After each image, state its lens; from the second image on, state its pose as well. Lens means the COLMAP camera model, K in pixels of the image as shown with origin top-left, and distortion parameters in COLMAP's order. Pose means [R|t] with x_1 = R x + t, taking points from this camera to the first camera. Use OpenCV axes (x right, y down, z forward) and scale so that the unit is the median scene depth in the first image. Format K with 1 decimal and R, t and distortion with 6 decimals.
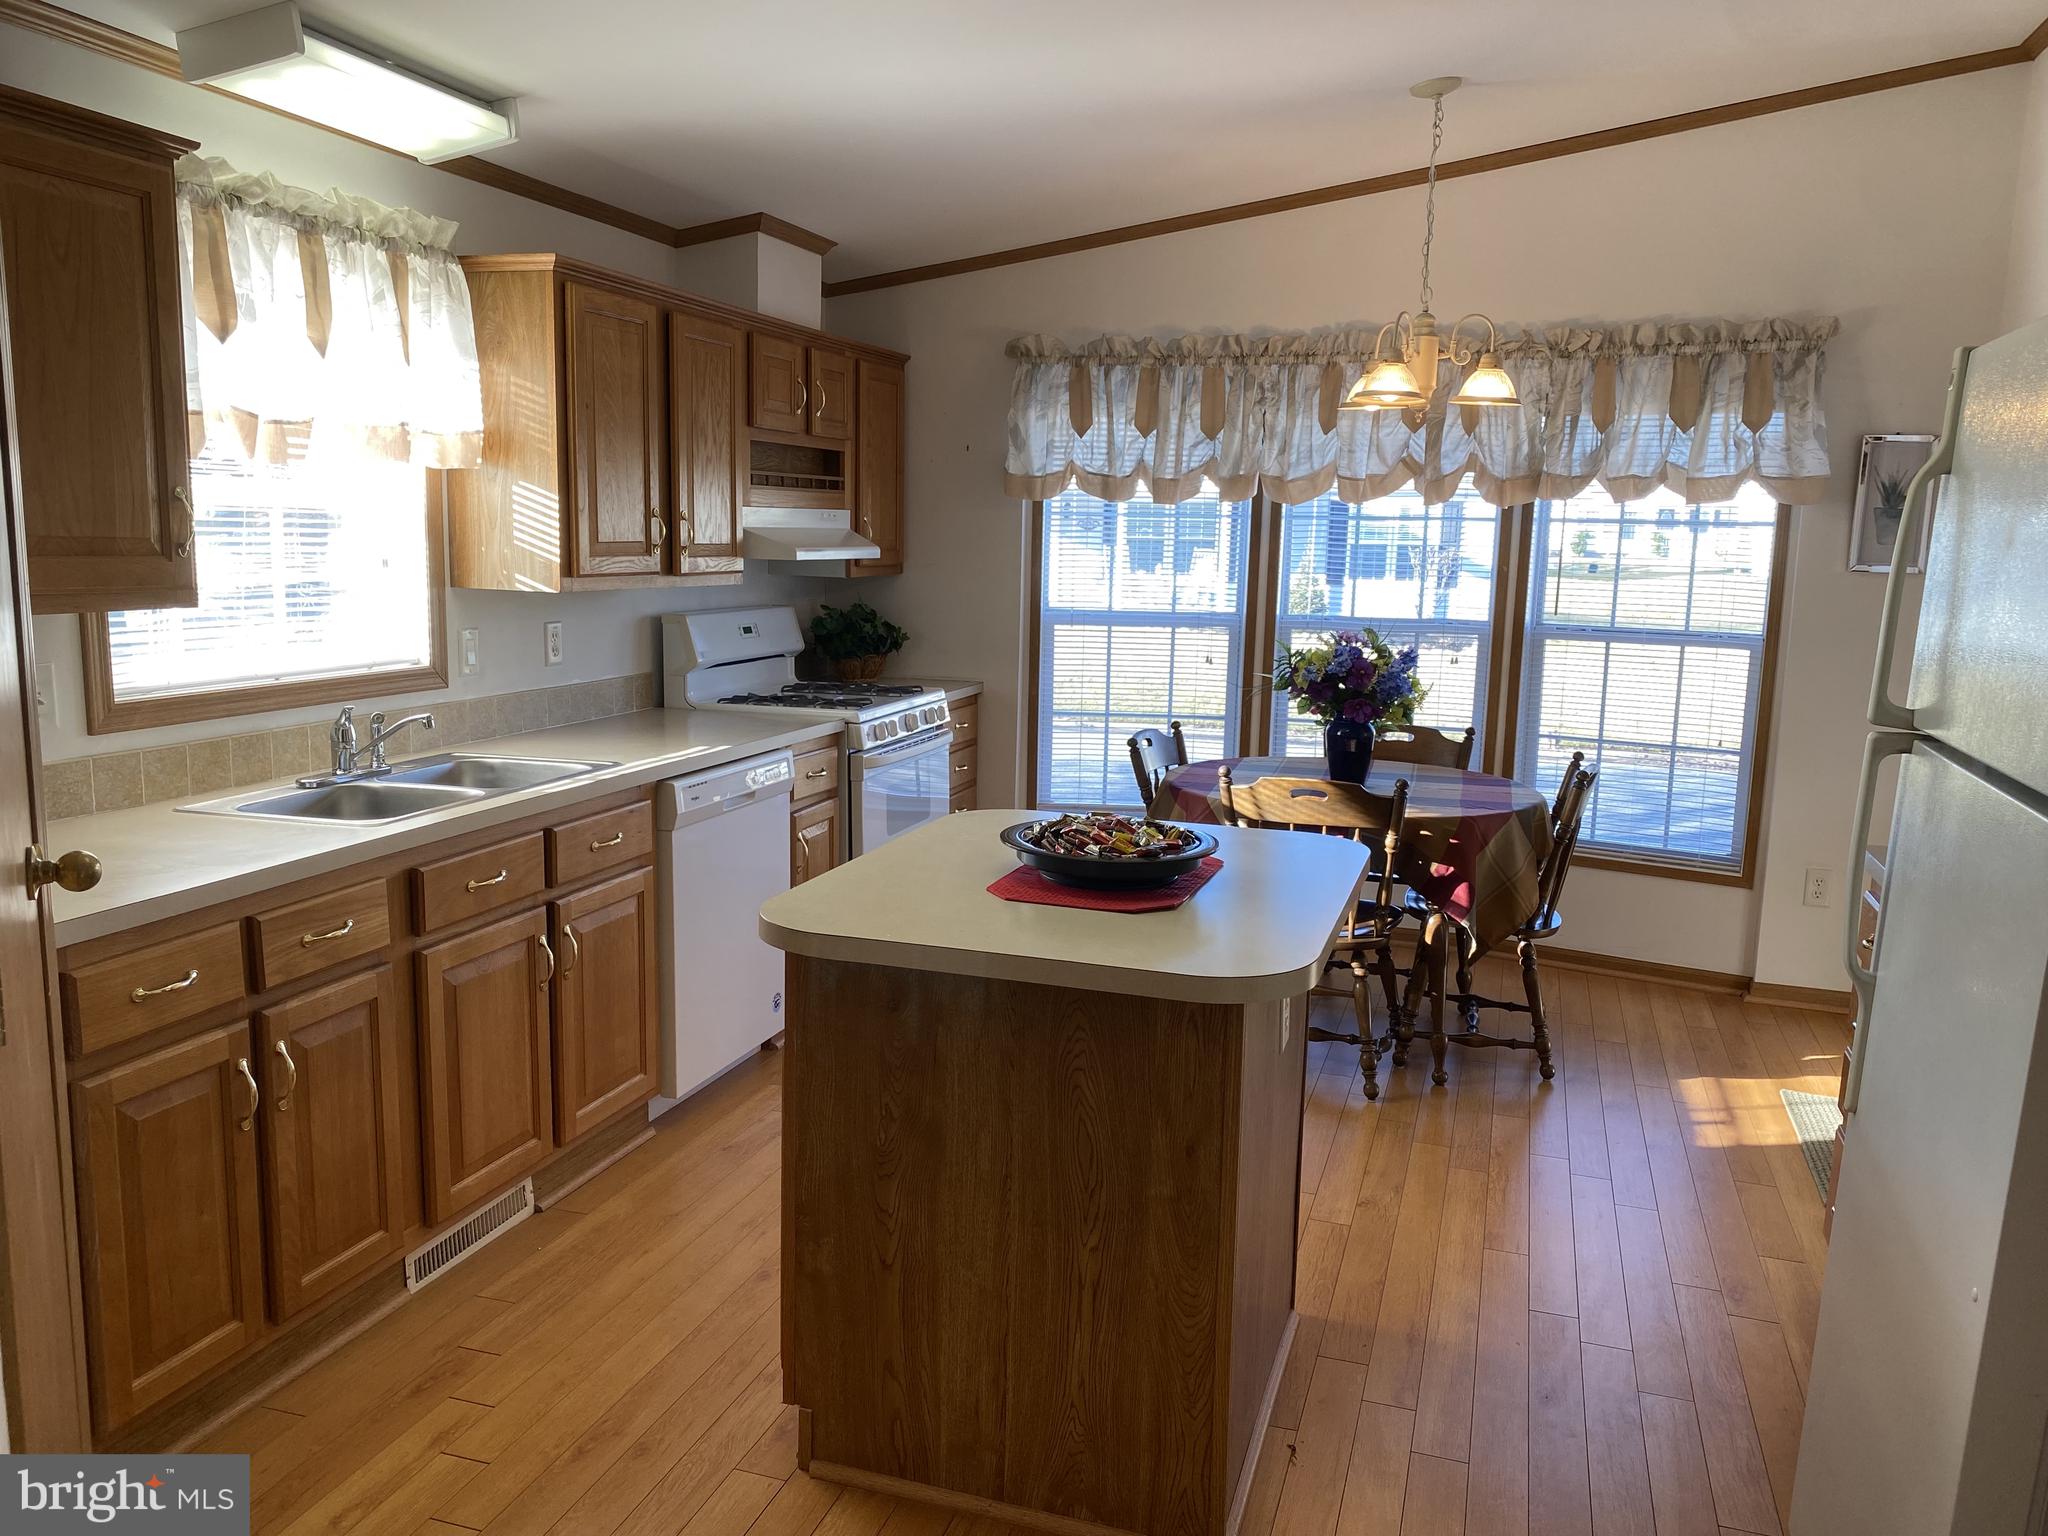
lens RADIAL K [[1547.9, 0, 1021.2], [0, 1547.9, 781.8], [0, 0, 1]] dist [0.158952, -0.345985]
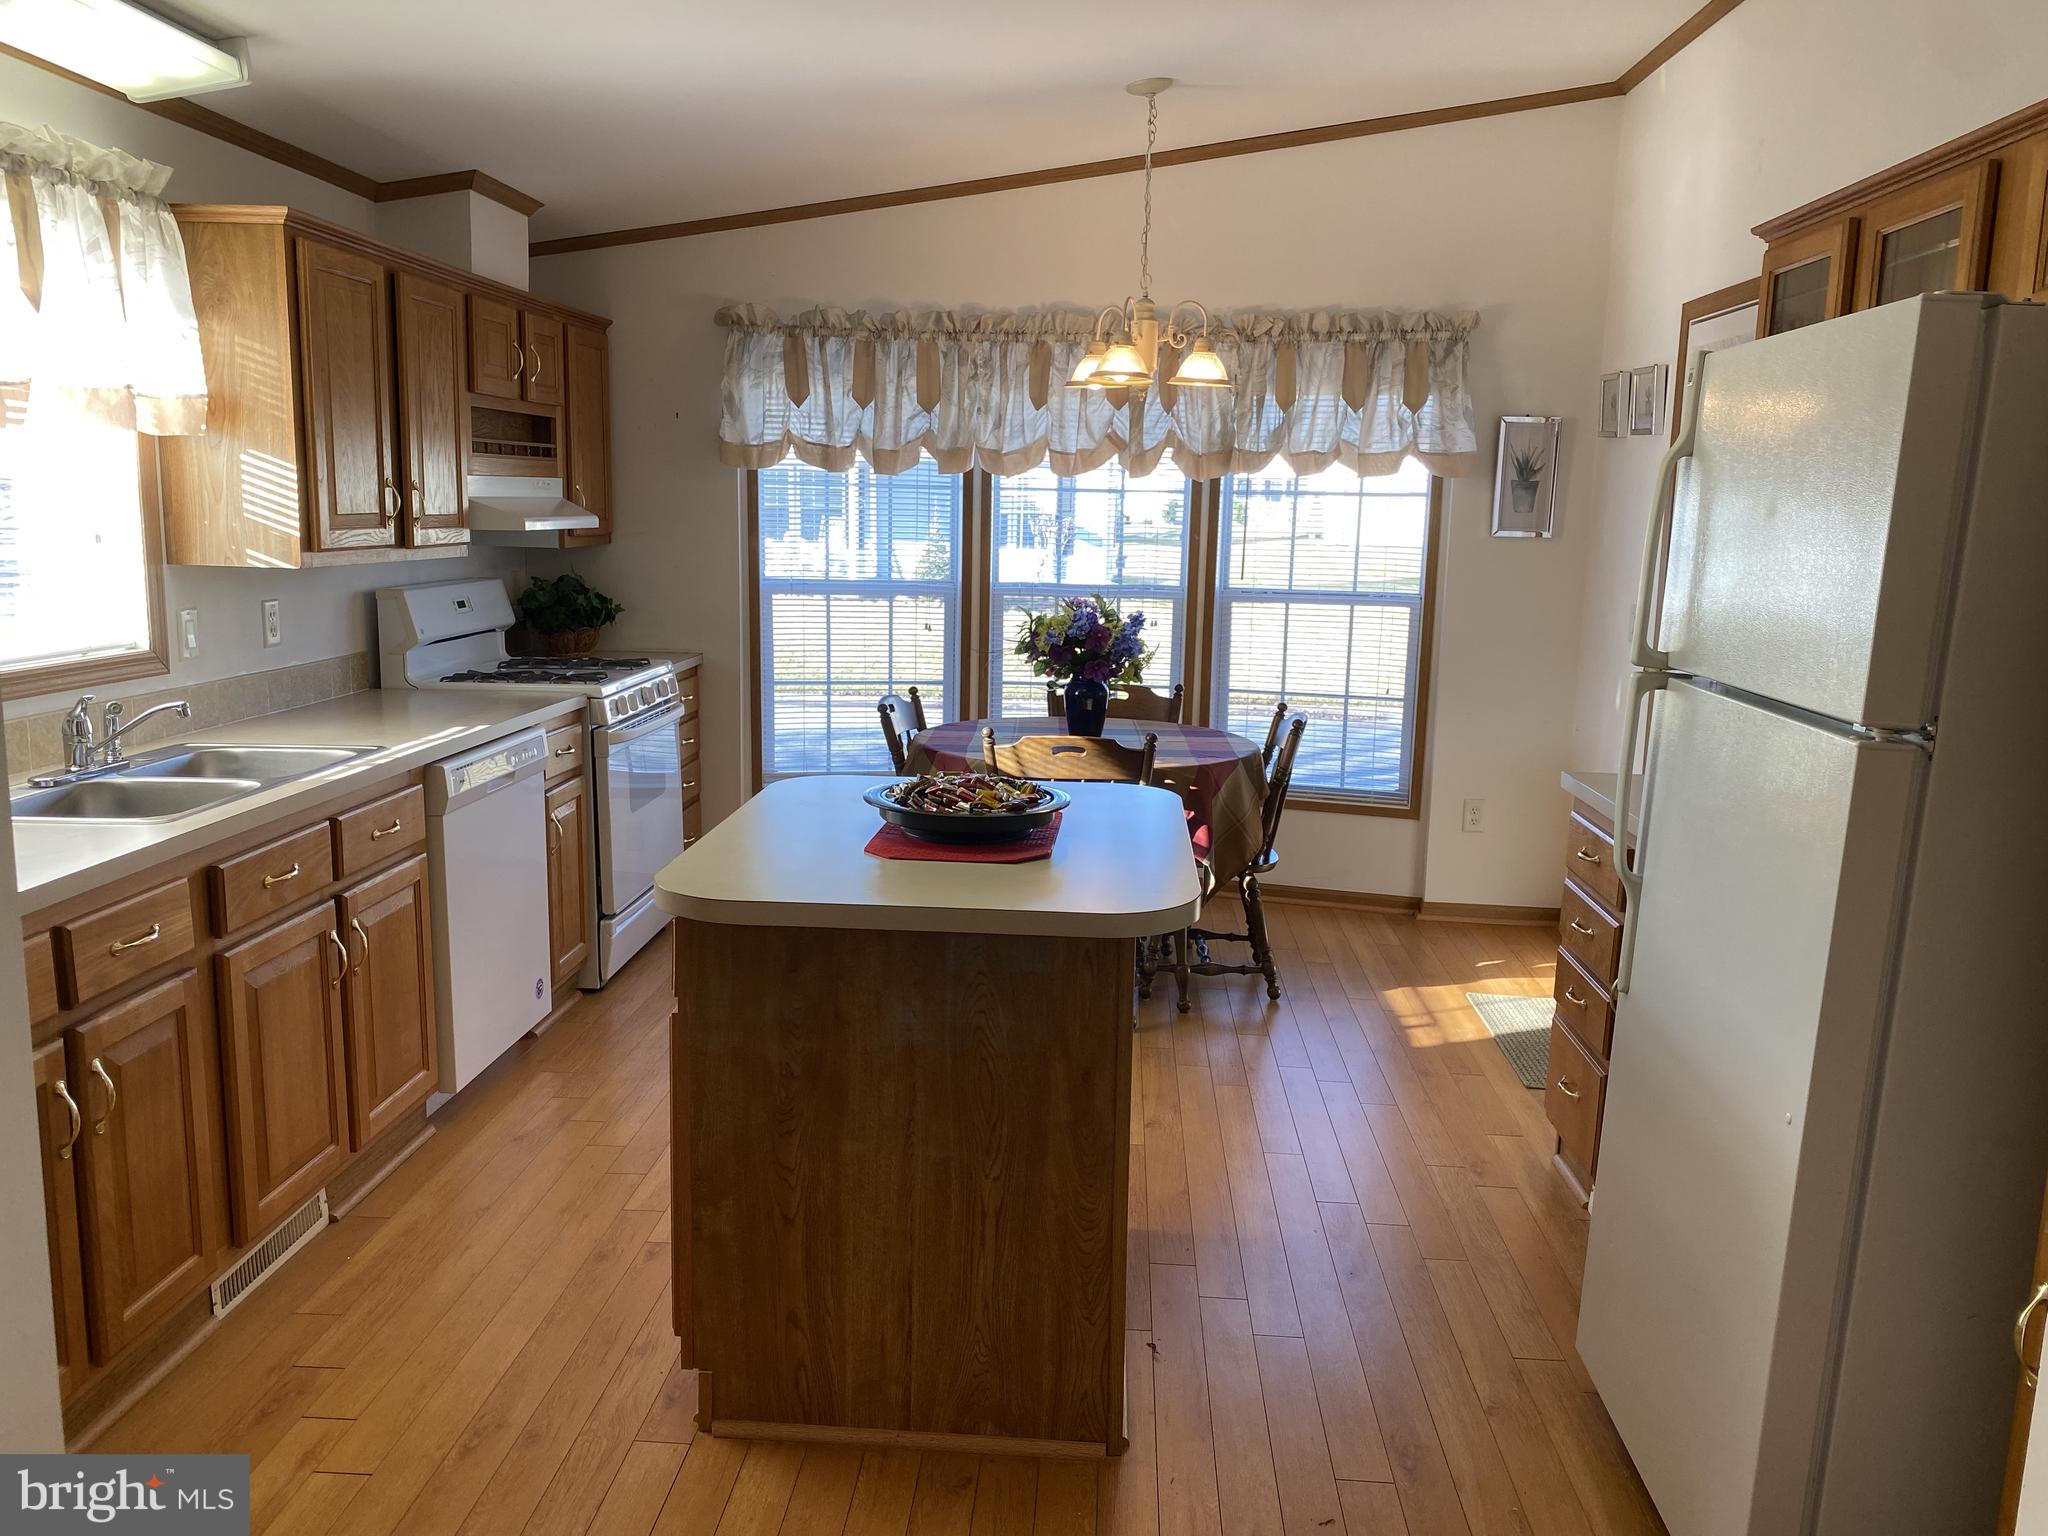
lens RADIAL K [[1554.2, 0, 1024.0], [0, 1554.2, 768.0], [0, 0, 1]] dist [0.078774, -0.086223]
pose [[0.968943, -0.044144, 0.243314, -0.092127], [0.041359, 0.999007, 0.016544, 0.000918], [-0.243802, -0.005967, 0.969807, -0.016941]]
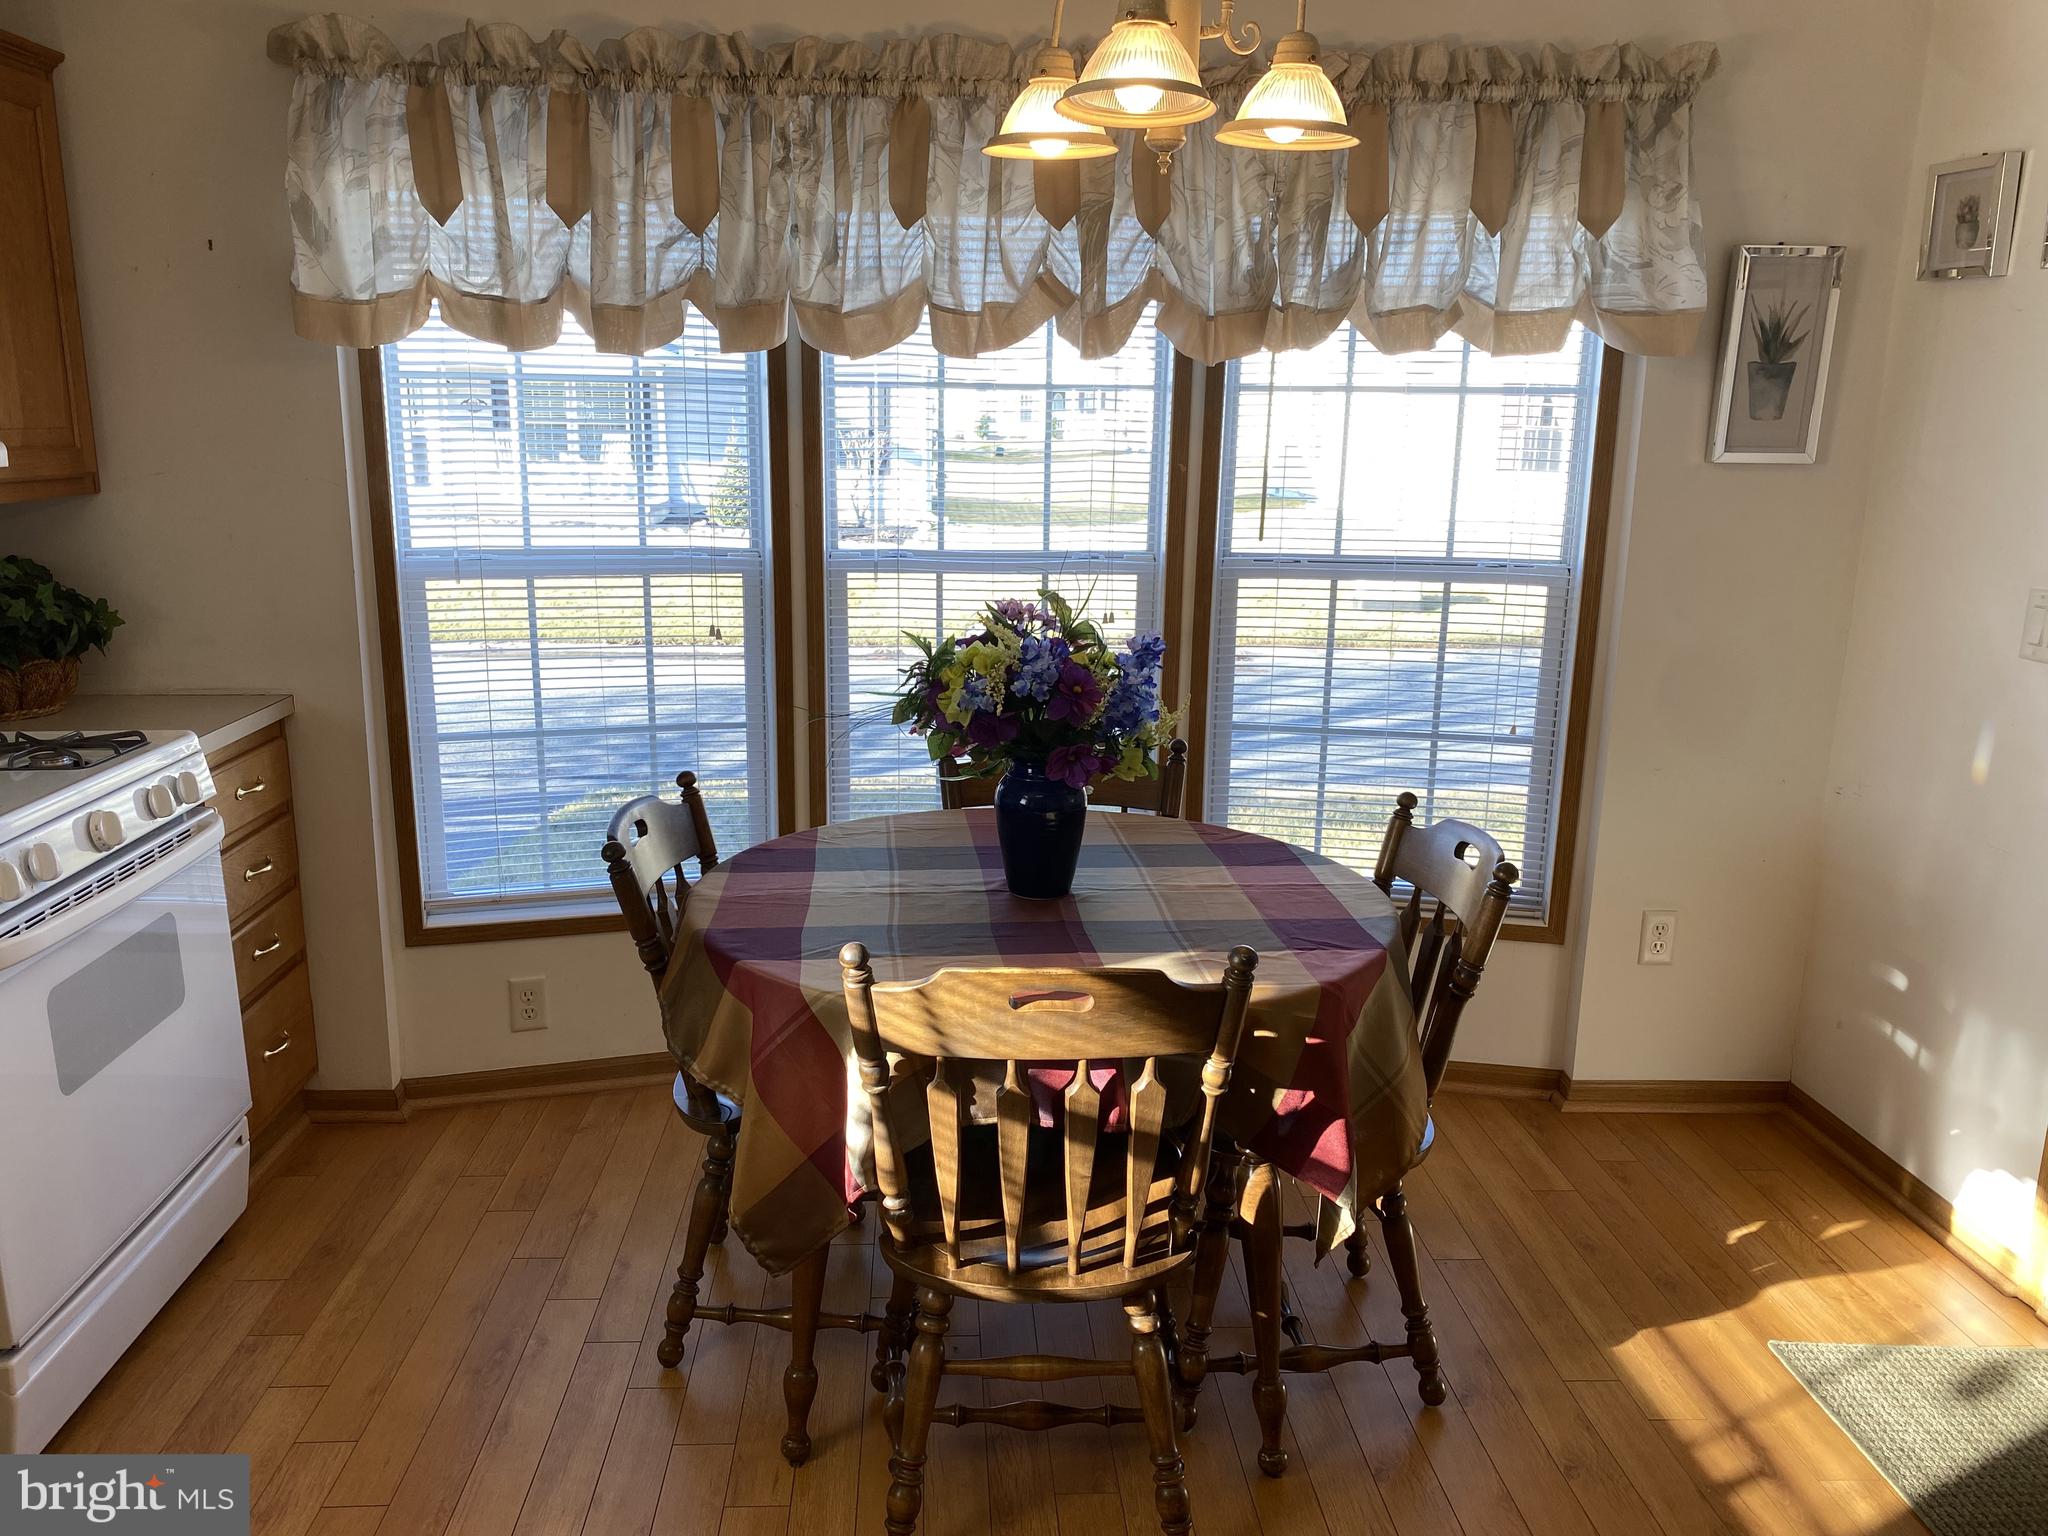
lens RADIAL K [[1546.3, 0, 985.8], [0, 1546.3, 769.3], [0, 0, 1]] dist [0.009643, 0.003450]
pose [[0.938148, -0.087872, 0.334898, 0.023633], [0.065140, 0.994781, 0.078539, -0.083937], [-0.340052, -0.051866, 0.938975, 0.538851]]
